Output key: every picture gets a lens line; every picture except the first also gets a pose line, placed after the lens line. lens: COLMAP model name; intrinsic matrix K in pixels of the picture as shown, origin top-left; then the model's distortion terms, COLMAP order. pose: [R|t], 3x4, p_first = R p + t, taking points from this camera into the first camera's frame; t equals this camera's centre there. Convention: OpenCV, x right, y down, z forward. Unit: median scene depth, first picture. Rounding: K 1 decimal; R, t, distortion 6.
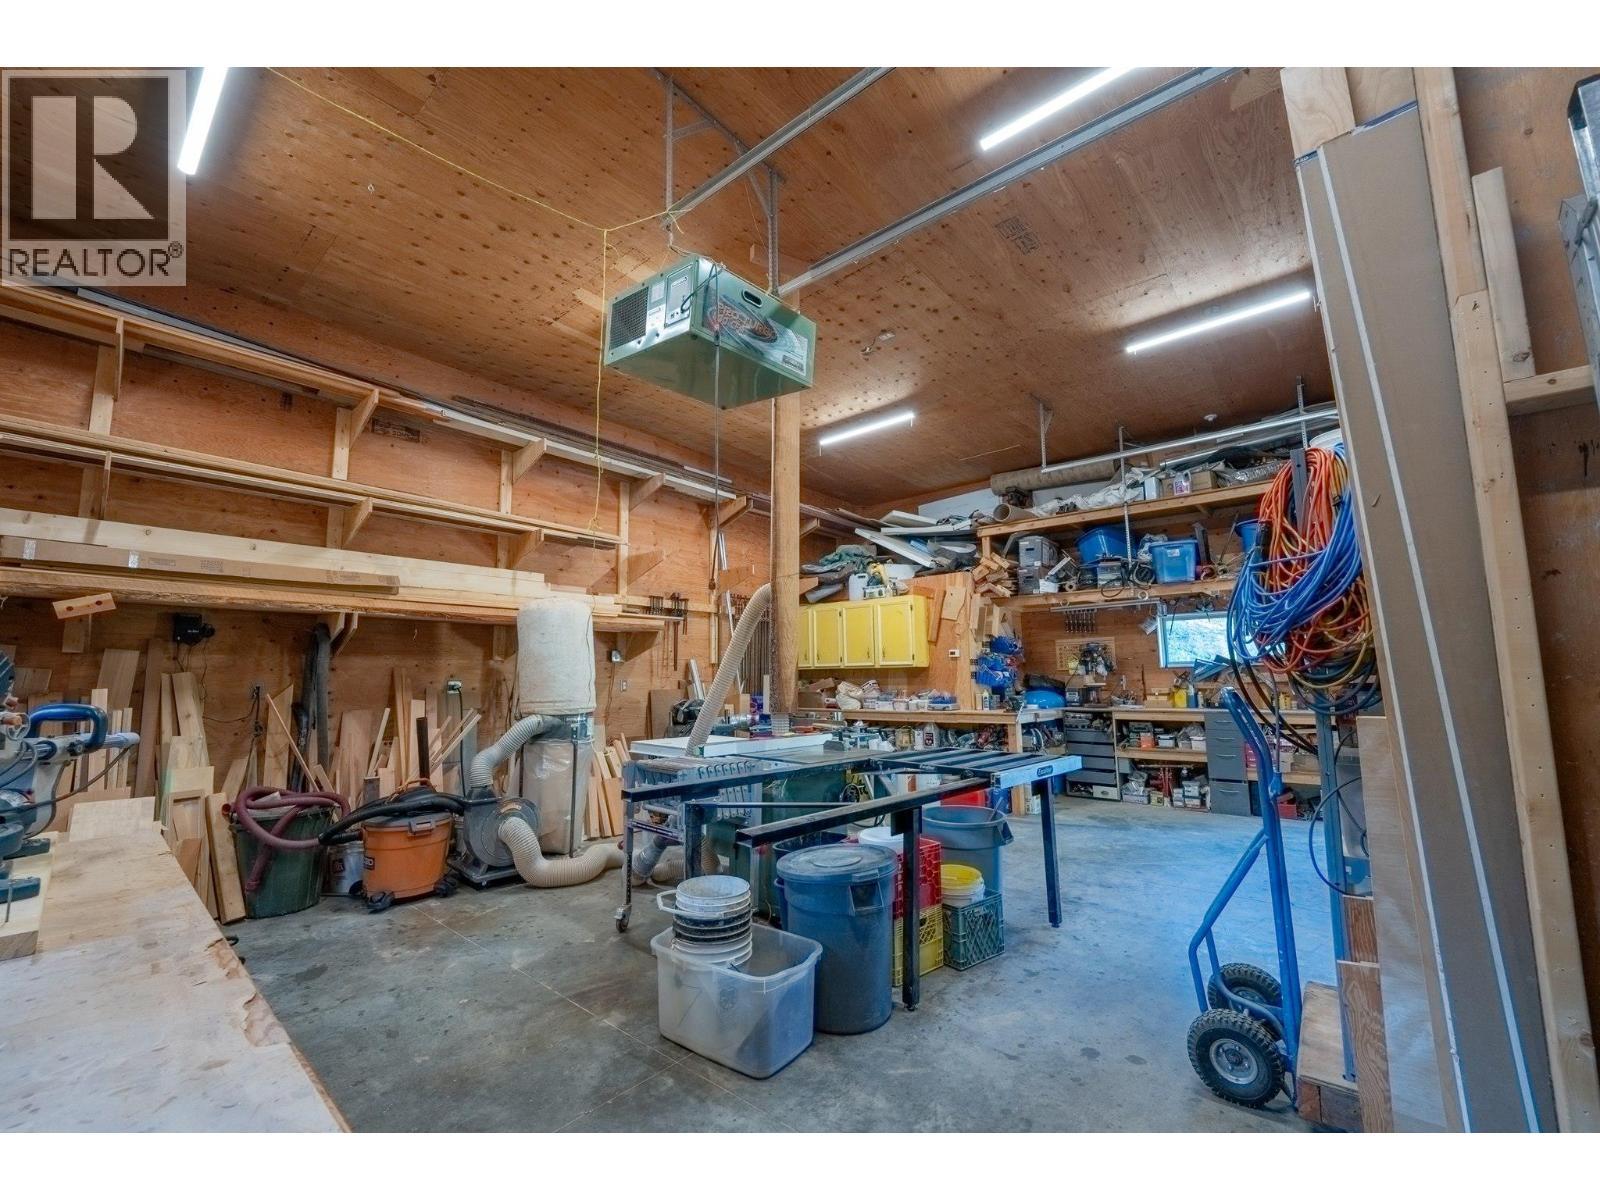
lens RADIAL K [[646.5, 0, 800.4], [0, 646.5, 600.4], [0, 0, 1]] dist [-0.002719, -0.000124]
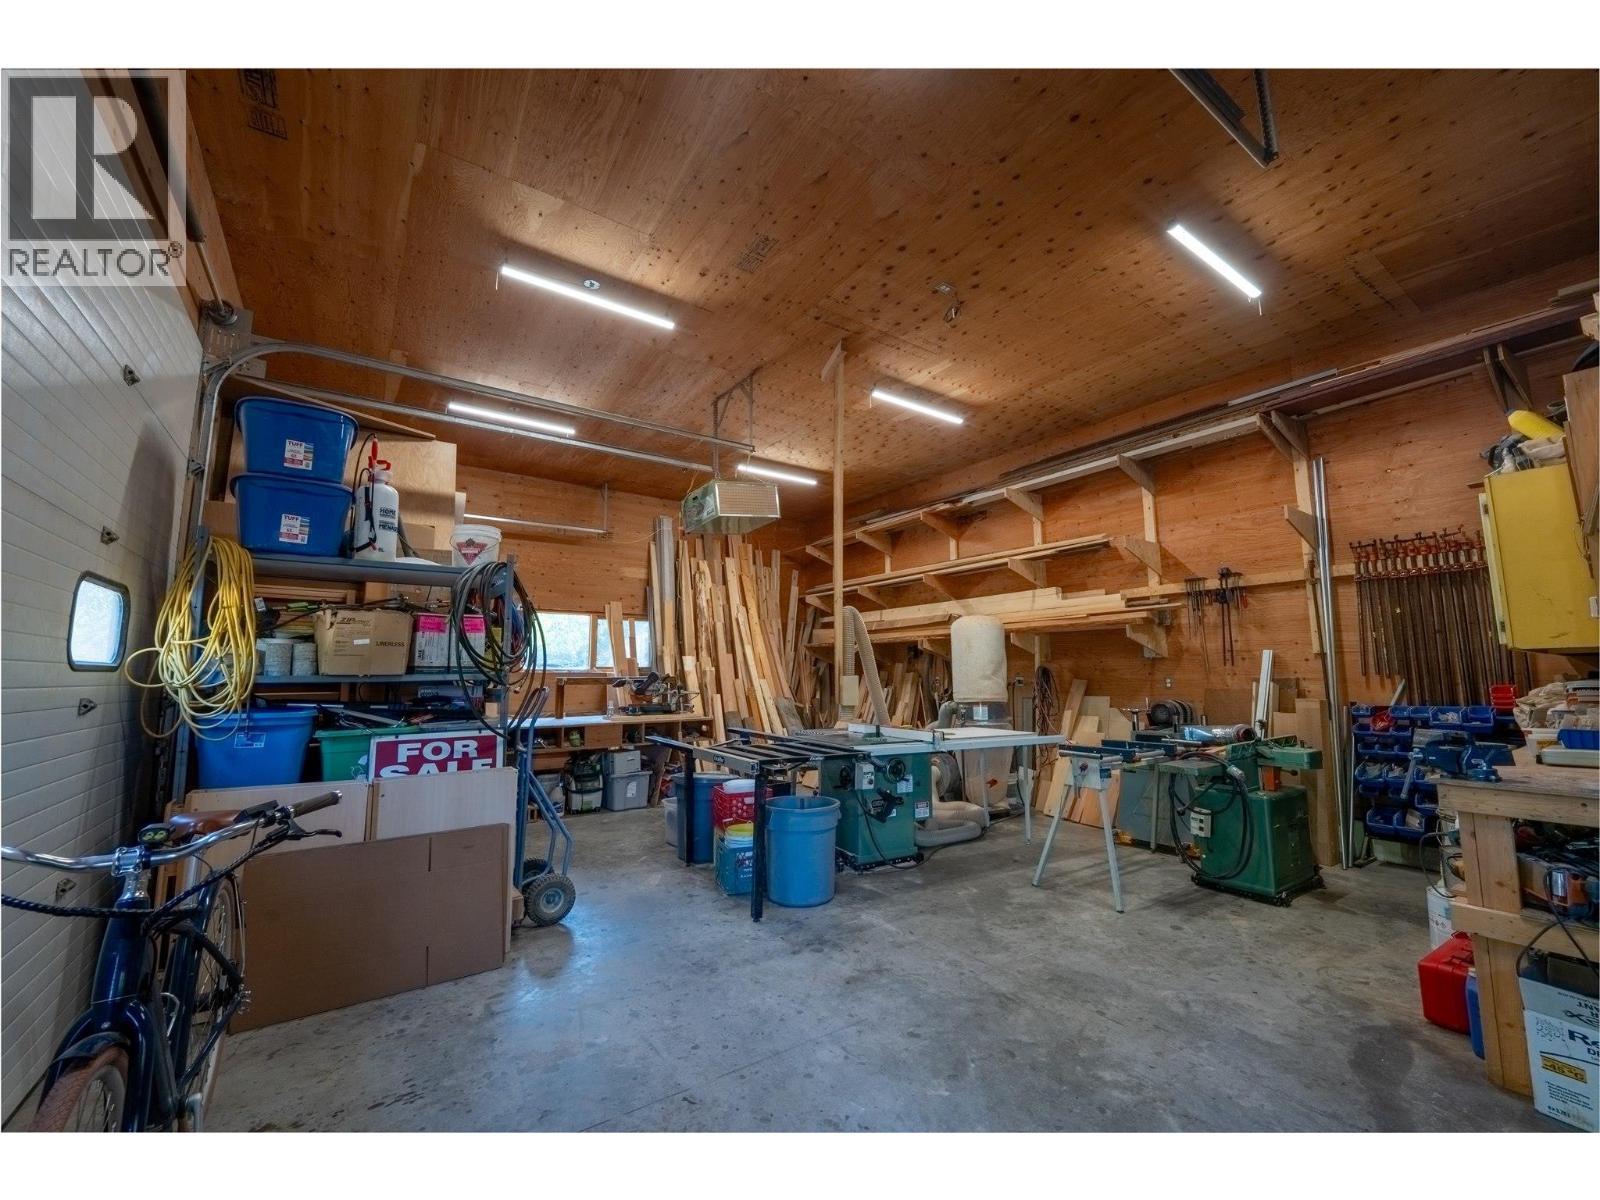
lens RADIAL K [[646.5, 0, 801.6], [0, 646.5, 604.3], [0, 0, 1]] dist [-0.002719, -0.000124]
pose [[-0.266505, -0.106138, -0.957972, 1.190574], [0.123909, 0.981898, -0.143260, 0.139660], [0.955835, -0.156881, -0.248529, 1.181784]]
